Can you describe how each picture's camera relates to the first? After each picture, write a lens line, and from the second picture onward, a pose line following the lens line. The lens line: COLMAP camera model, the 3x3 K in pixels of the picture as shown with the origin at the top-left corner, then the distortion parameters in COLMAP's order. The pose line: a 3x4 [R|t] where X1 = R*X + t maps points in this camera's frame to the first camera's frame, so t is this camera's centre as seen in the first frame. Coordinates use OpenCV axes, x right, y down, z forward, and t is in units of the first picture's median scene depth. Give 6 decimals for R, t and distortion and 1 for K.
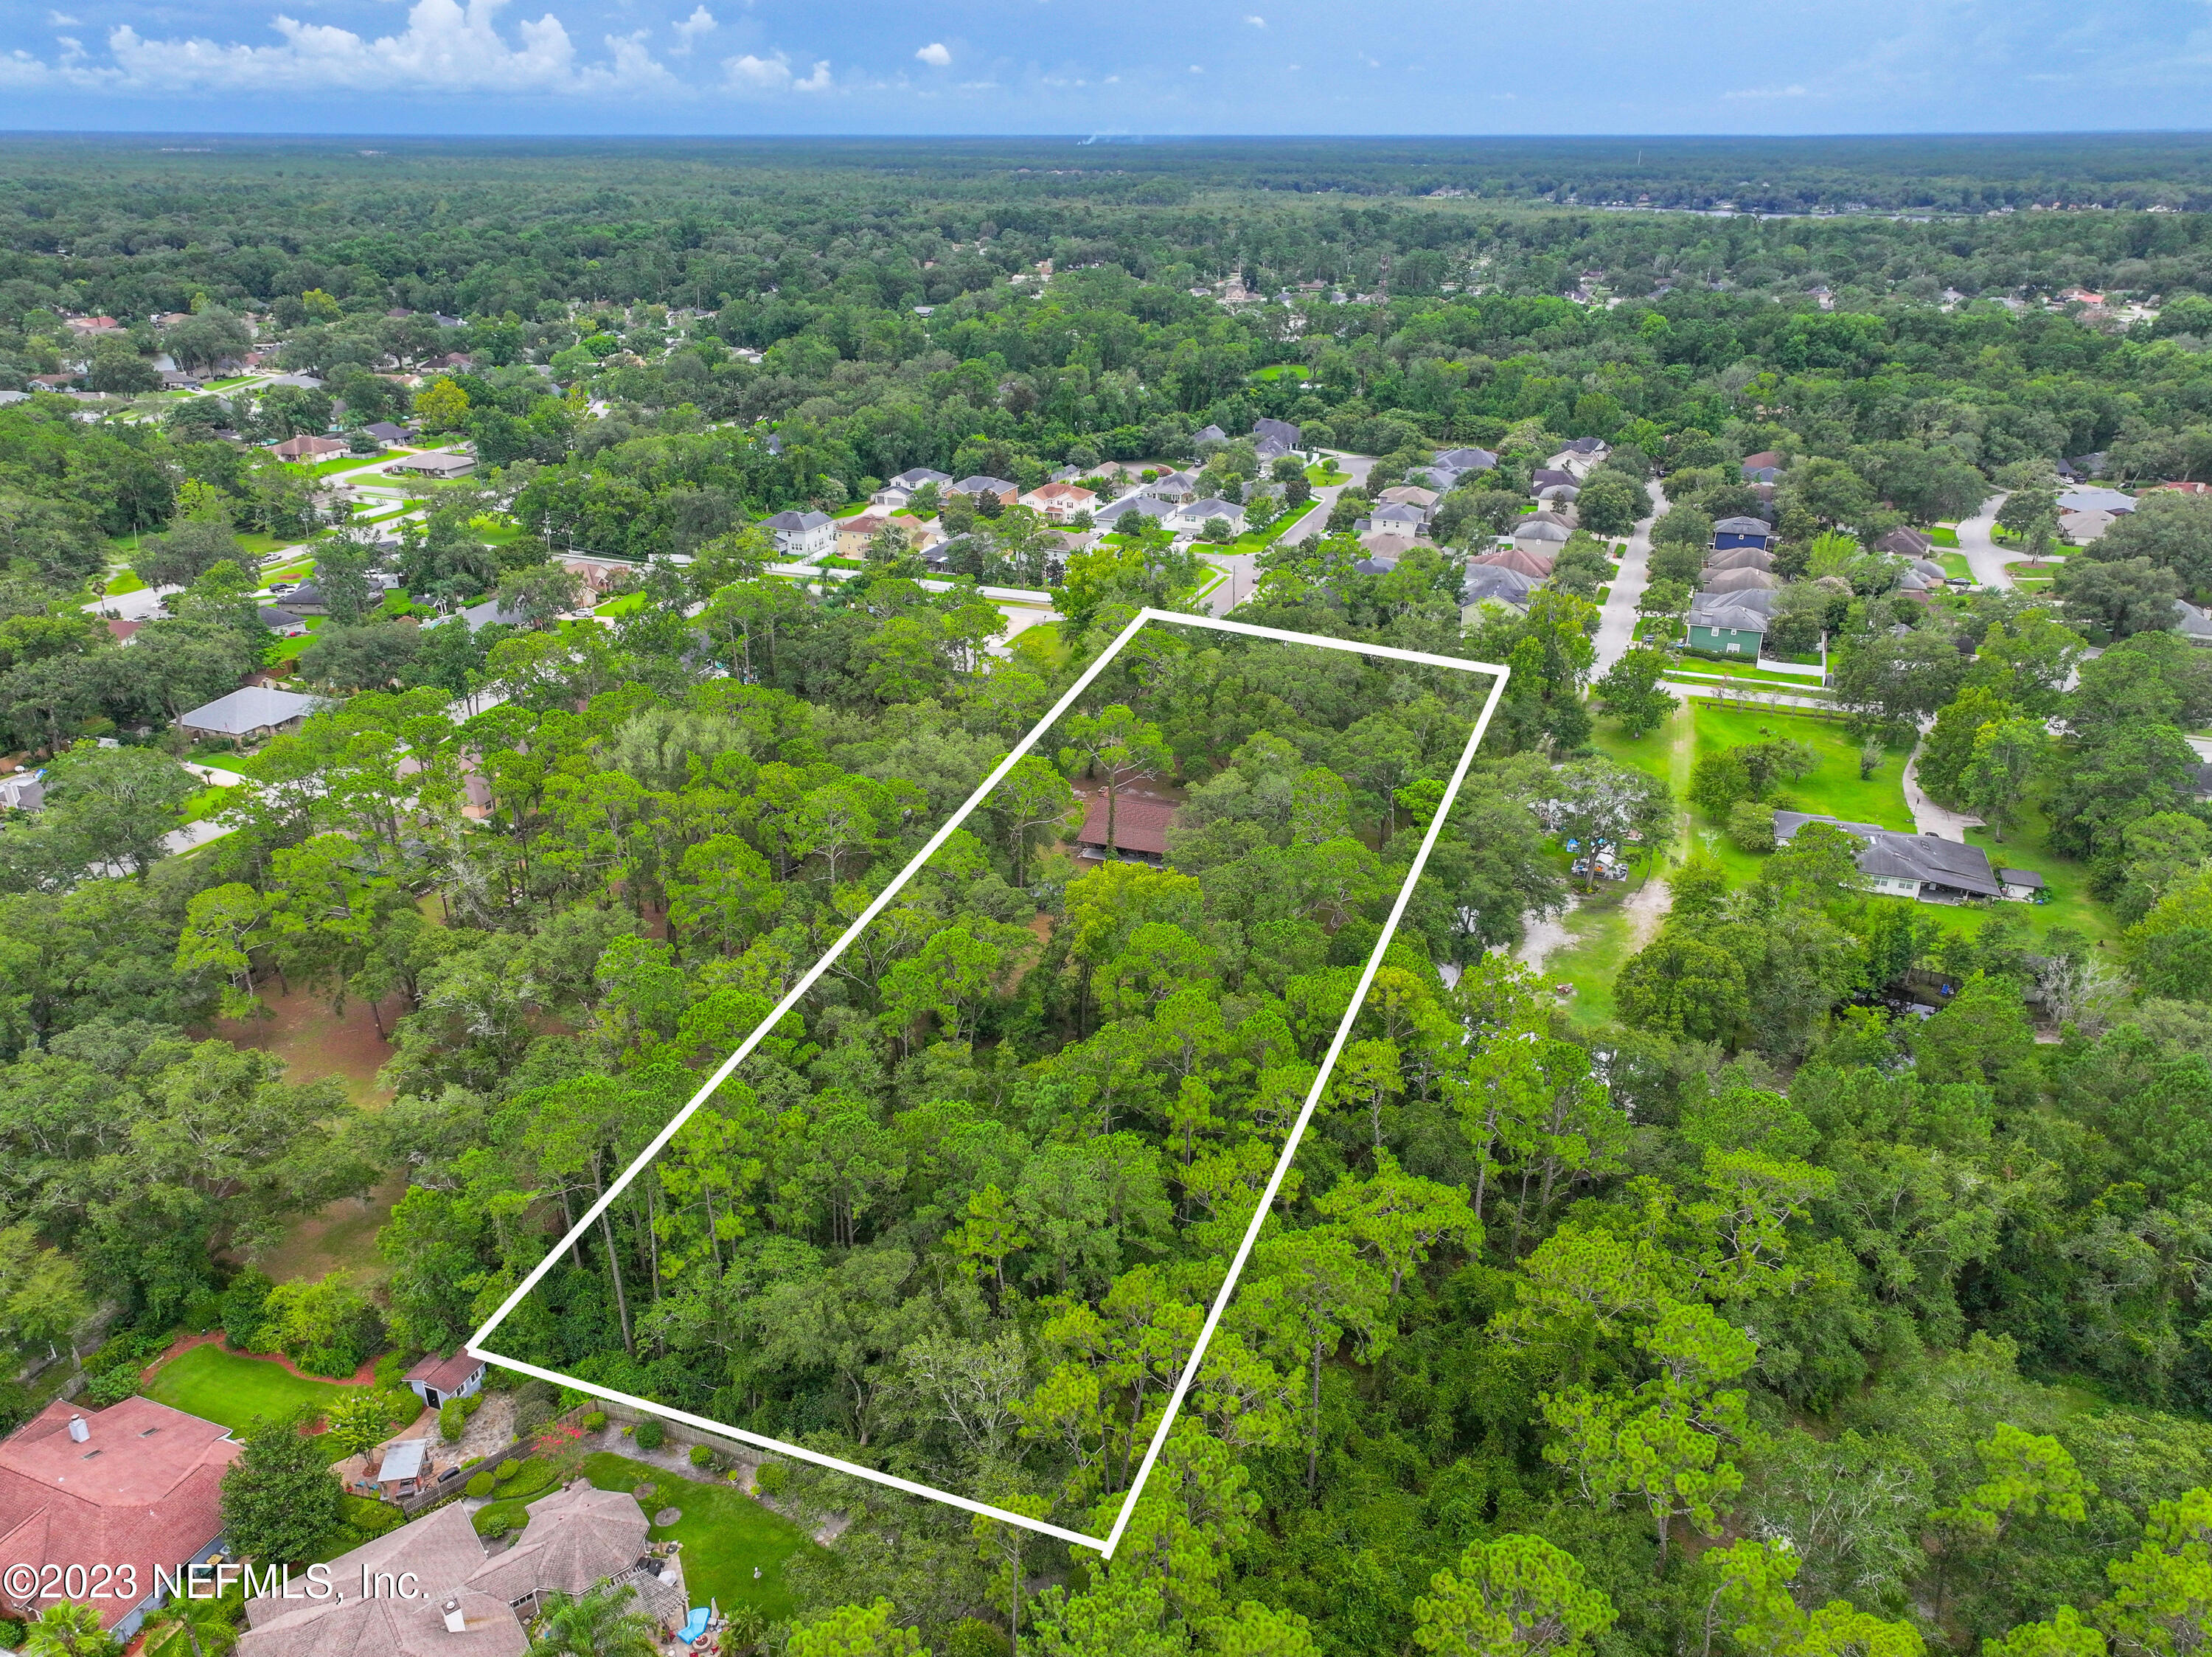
lens RADIAL K [[1532.6, 0, 1103.8], [0, 1532.6, 821.0], [0, 0, 1]] dist [-0.004832, 0.020259]
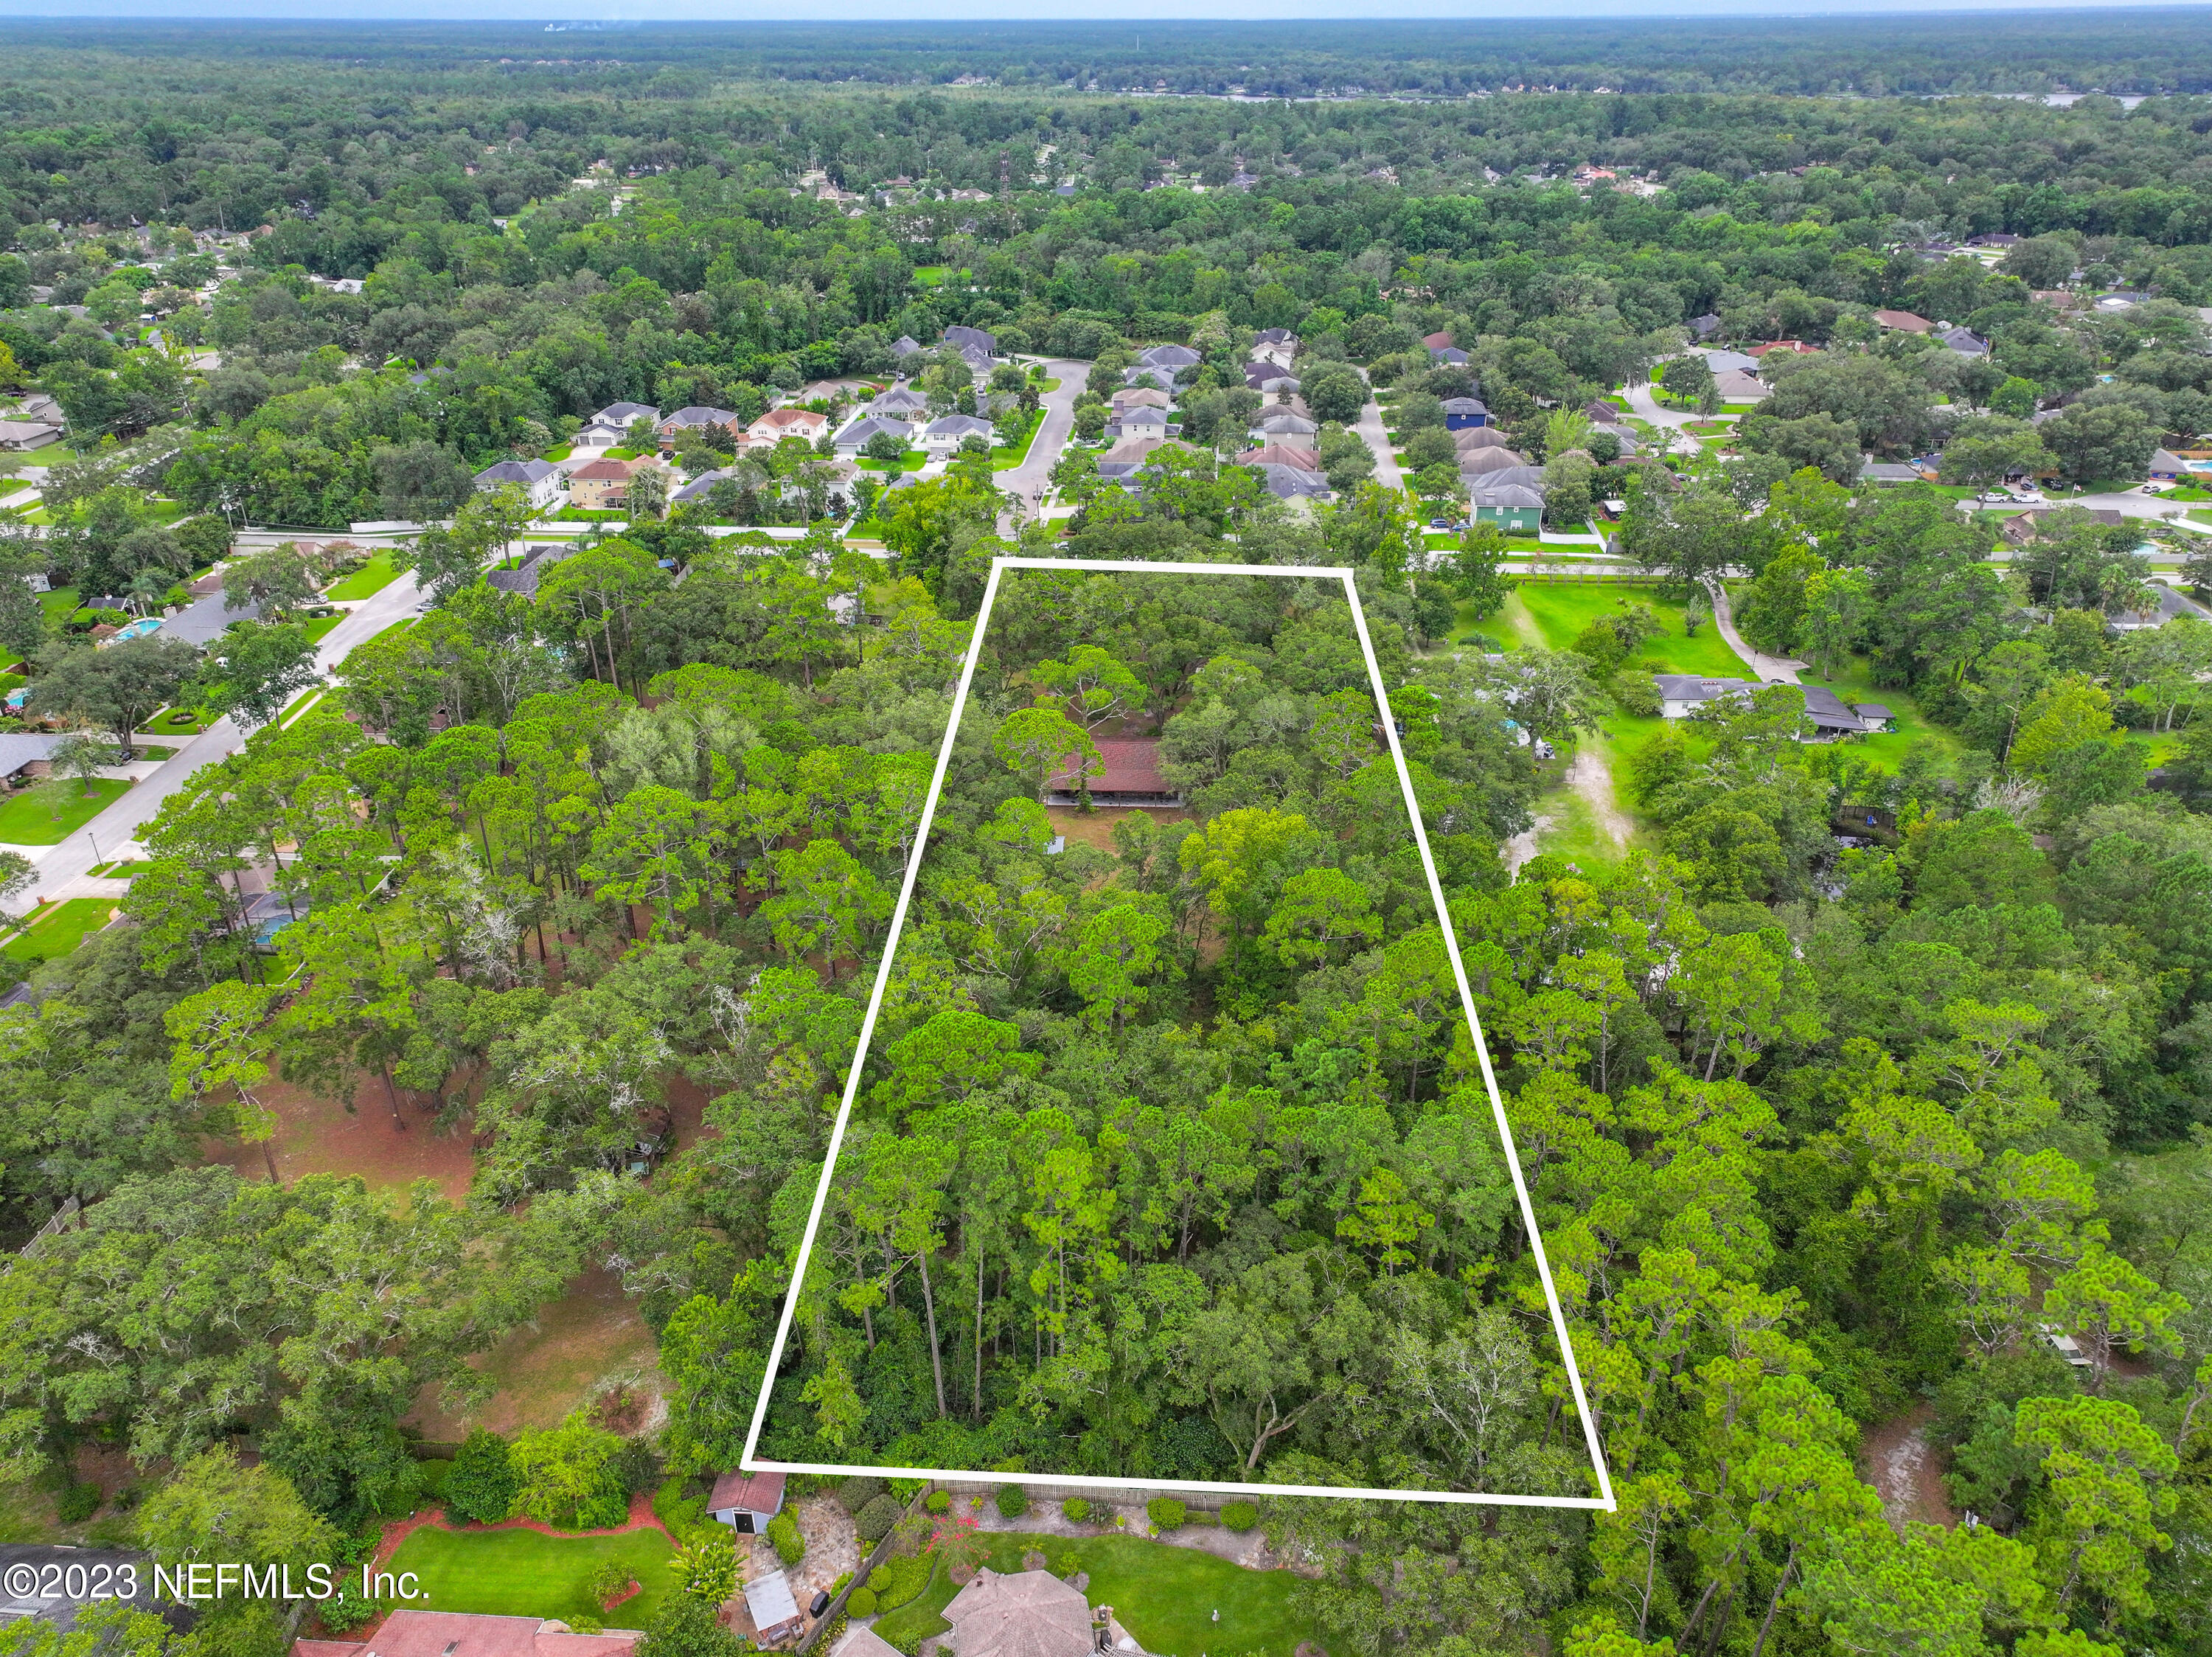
lens RADIAL K [[1532.6, 0, 1103.8], [0, 1532.6, 821.0], [0, 0, 1]] dist [-0.004832, 0.020259]
pose [[0.956477, -0.137458, 0.257404, -0.114406], [0.121612, 0.989619, 0.076578, -0.018075], [-0.265259, -0.041942, 0.963265, 0.032138]]
